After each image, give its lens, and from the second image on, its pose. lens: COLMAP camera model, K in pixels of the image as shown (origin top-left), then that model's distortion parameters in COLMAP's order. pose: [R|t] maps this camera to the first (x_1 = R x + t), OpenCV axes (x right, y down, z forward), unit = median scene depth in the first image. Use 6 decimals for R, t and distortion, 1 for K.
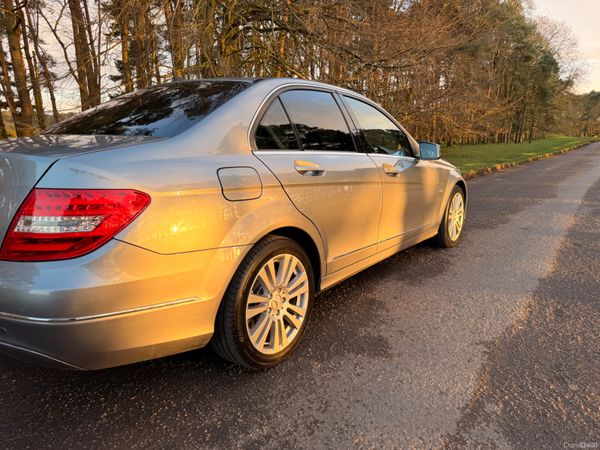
lens RADIAL K [[417.0, 0, 302.0], [0, 417.0, 224.0], [0, 0, 1]] dist [0.060417, -0.057111]
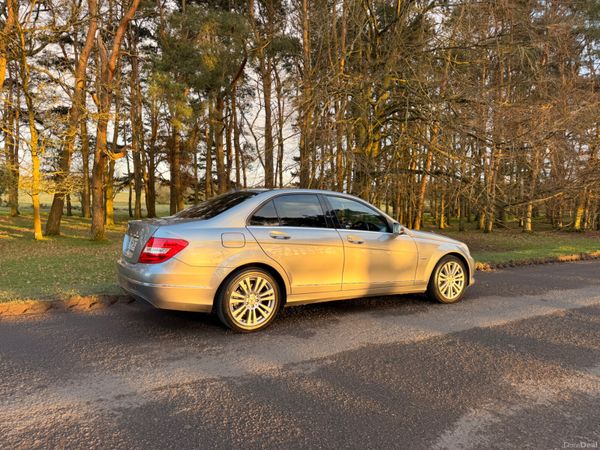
lens RADIAL K [[417.0, 0, 302.0], [0, 417.0, 224.0], [0, 0, 1]] dist [0.060417, -0.057111]
pose [[0.916066, 0.036382, -0.399374, 0.940086], [-0.100248, 0.985034, -0.140209, 0.082235], [0.388296, 0.168477, 0.906003, -0.780534]]
